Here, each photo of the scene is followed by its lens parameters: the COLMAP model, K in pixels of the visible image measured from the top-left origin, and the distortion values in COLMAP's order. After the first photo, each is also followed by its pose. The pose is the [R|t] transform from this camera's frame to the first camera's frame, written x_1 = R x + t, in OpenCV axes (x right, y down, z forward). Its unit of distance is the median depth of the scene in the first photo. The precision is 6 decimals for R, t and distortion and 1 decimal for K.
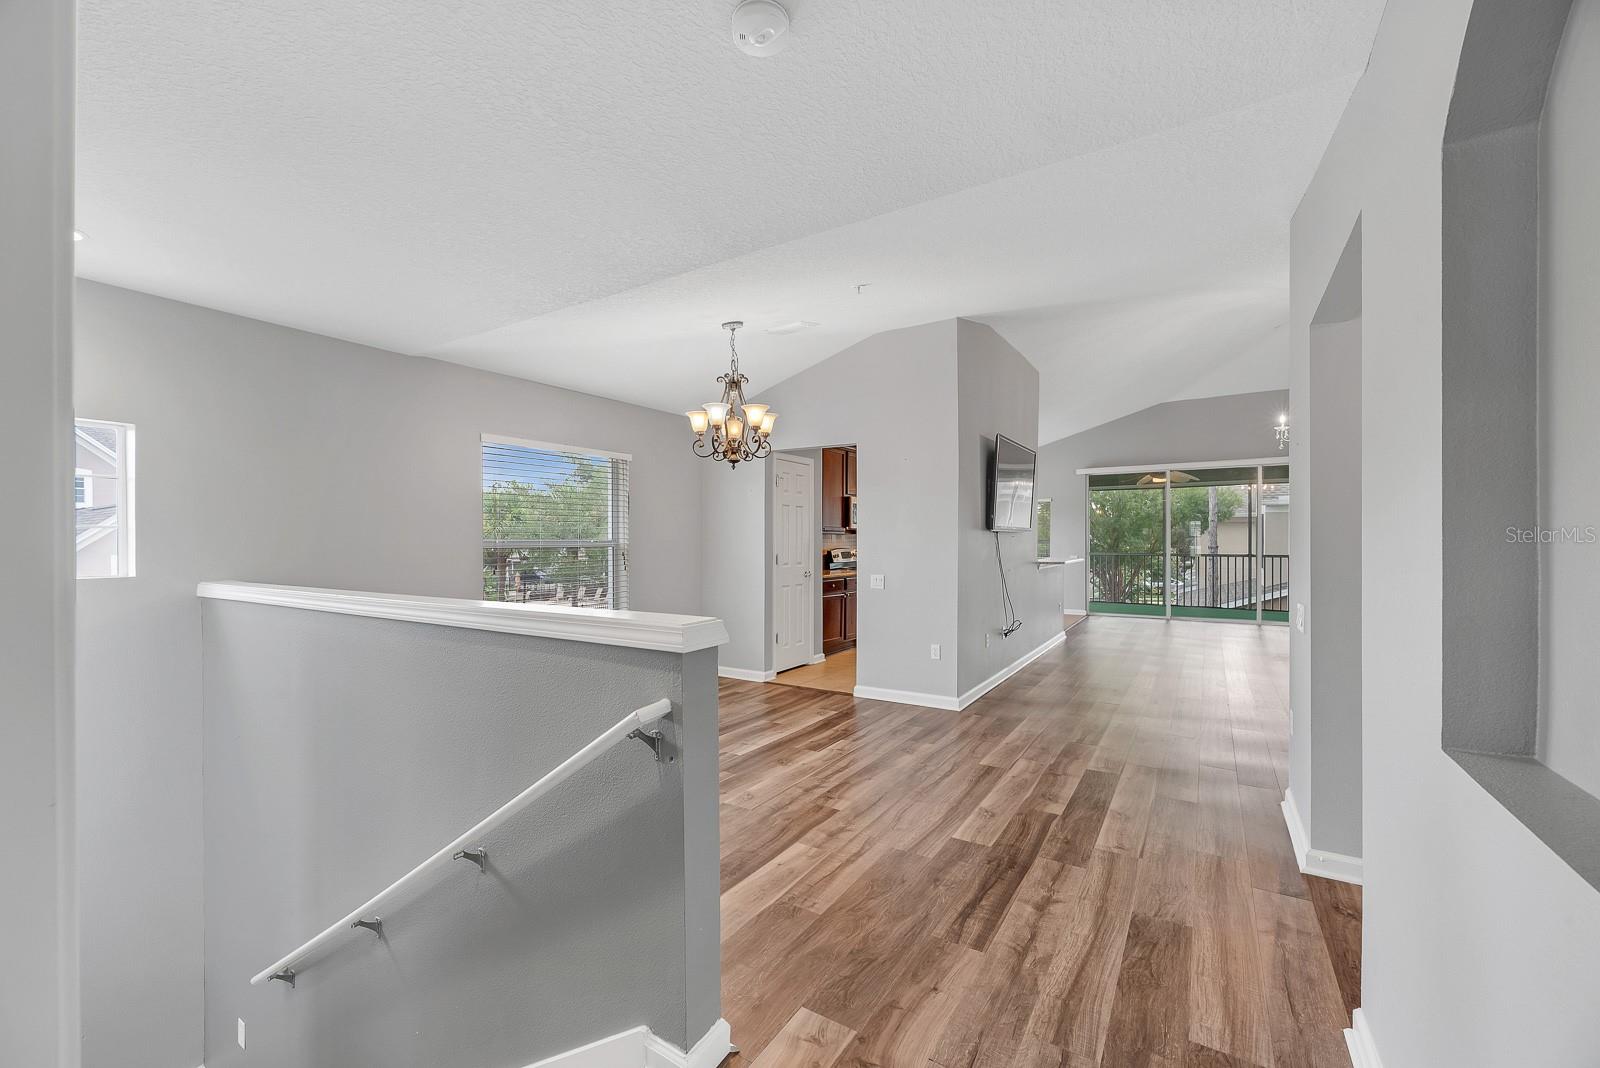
lens RADIAL K [[649.0, 0, 800.0], [0, 649.0, 534.0], [0, 0, 1]] dist [-0.000020, -0.000058]
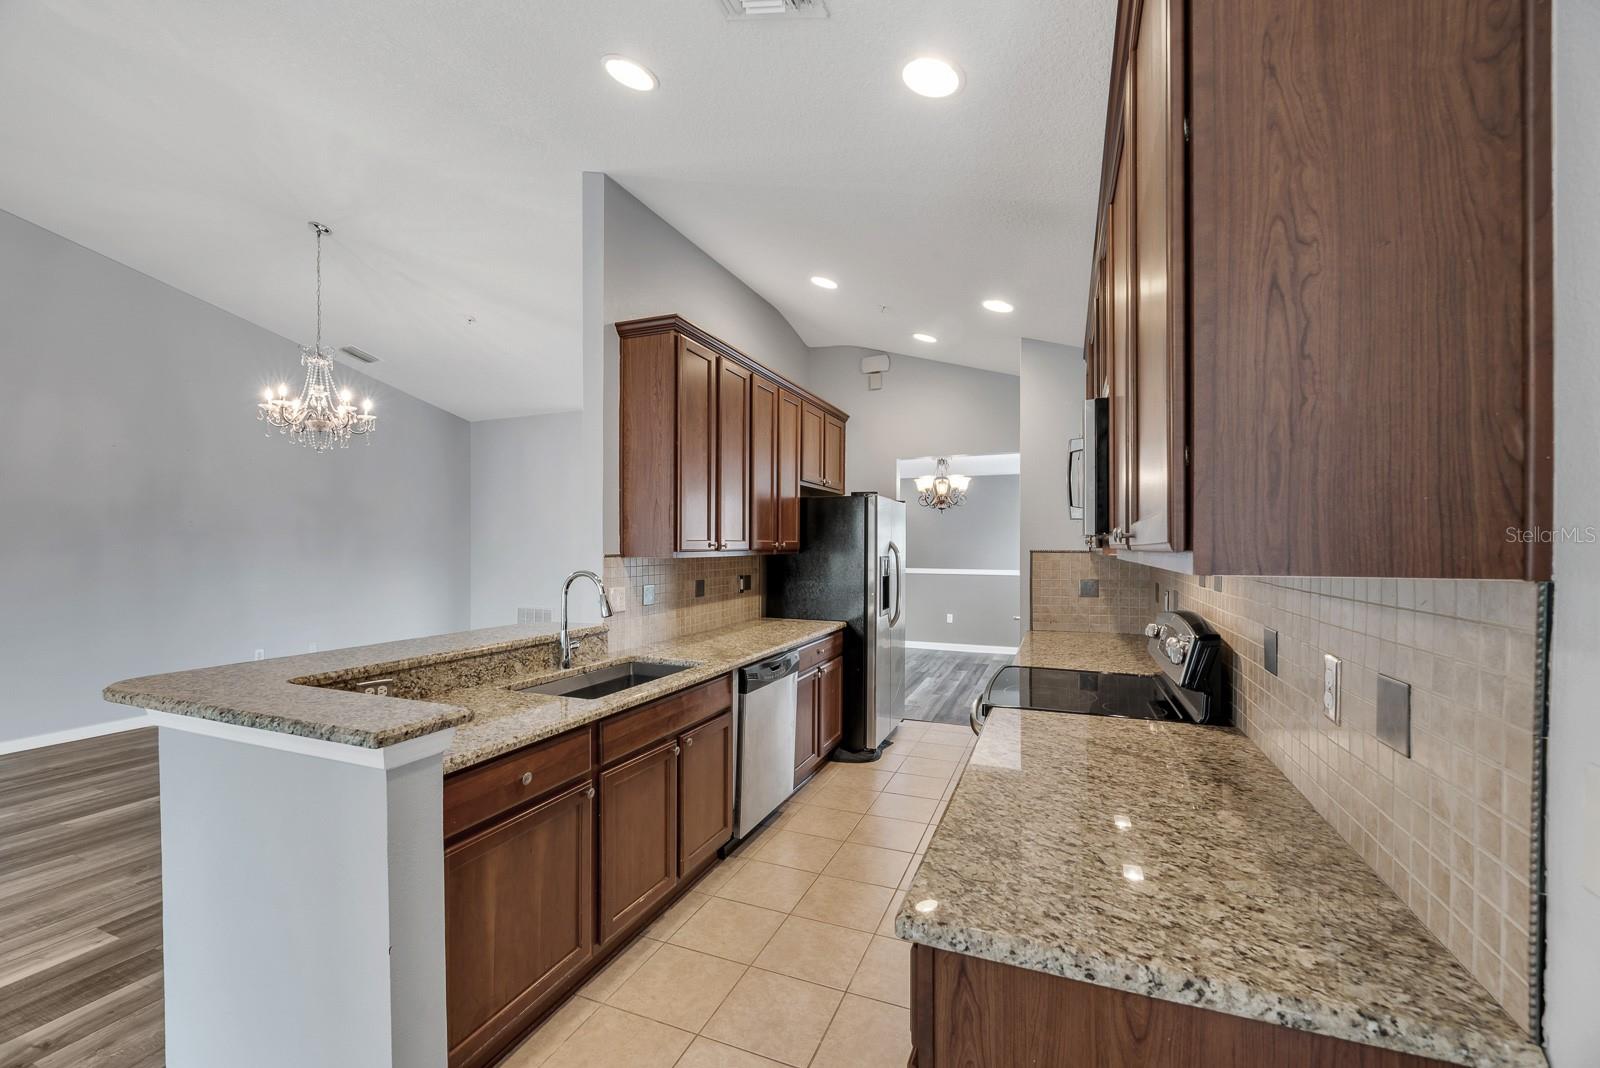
lens RADIAL K [[649.2, 0, 792.5], [0, 649.2, 539.9], [0, 0, 1]] dist [-0.003014, -0.000144]
pose [[-0.986608, 0.000454, -0.163108, 0.530900], [0.003481, 0.999827, -0.018275, -0.006941], [0.163071, -0.018598, -0.986439, 2.536961]]
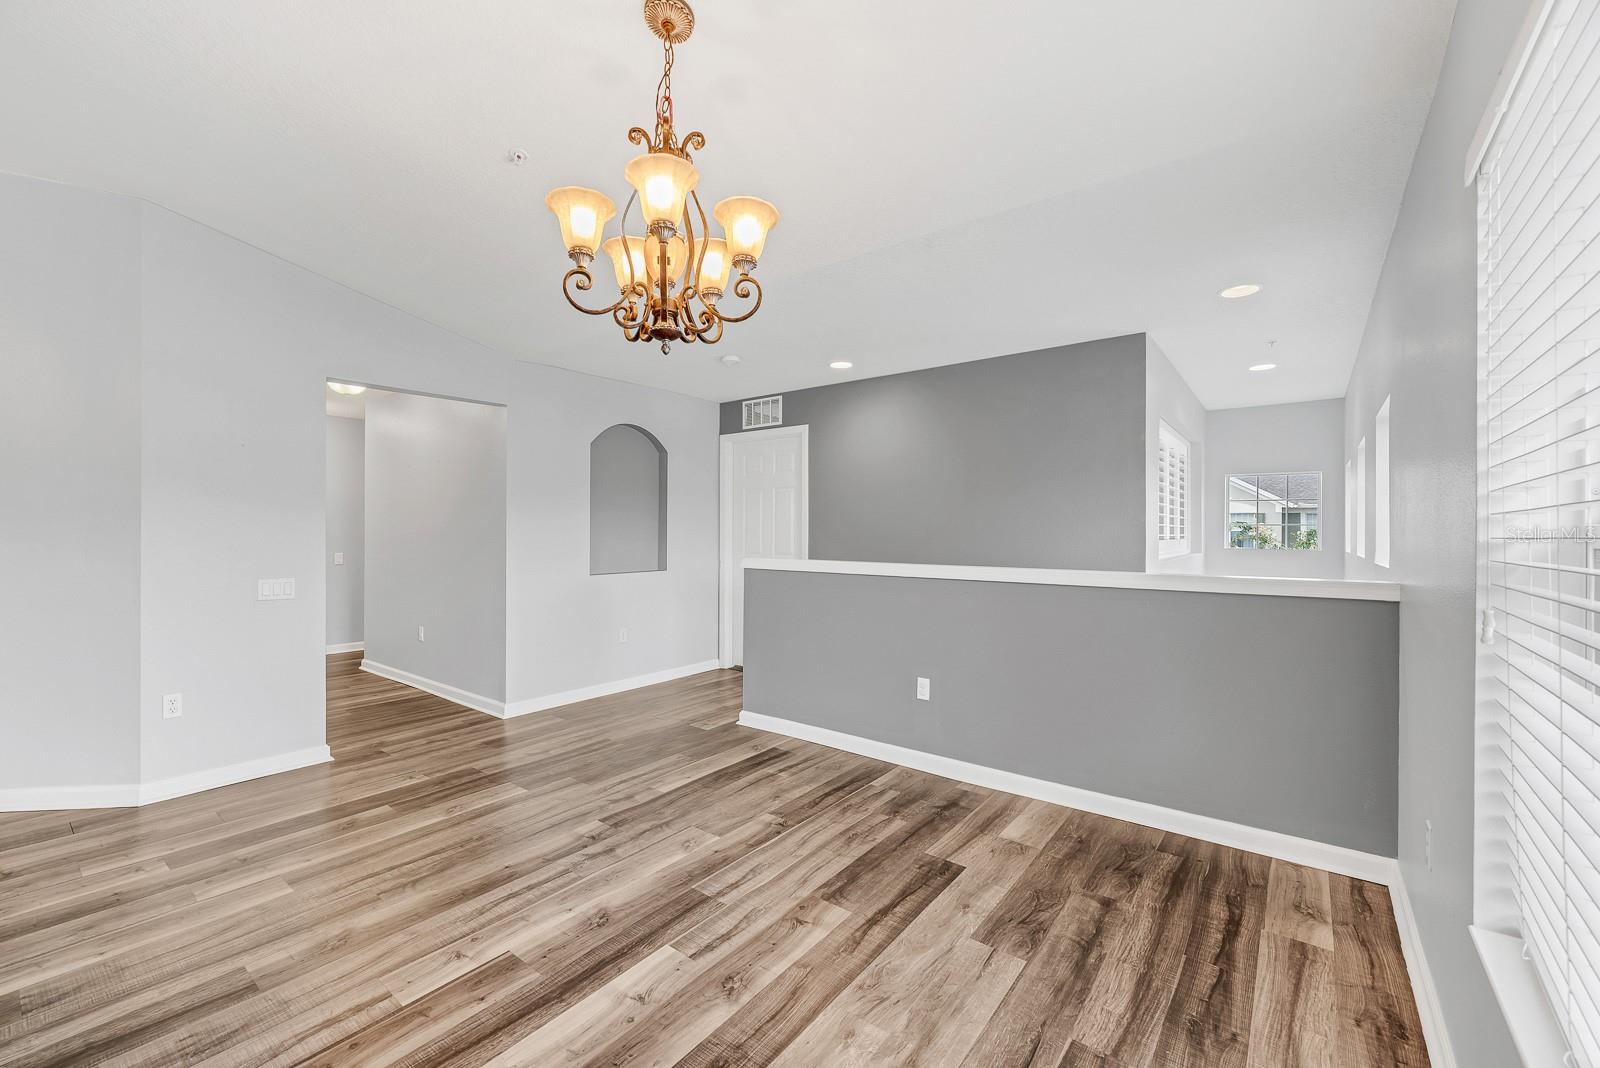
lens RADIAL K [[653.1, 0, 780.1], [0, 653.1, 533.3], [0, 0, 1]] dist [-0.002816, -0.000236]
pose [[-0.993369, -0.000304, 0.114973, -0.223522], [-0.001503, 0.999945, -0.010341, 0.021444], [-0.114964, -0.010445, -0.993315, 1.405269]]
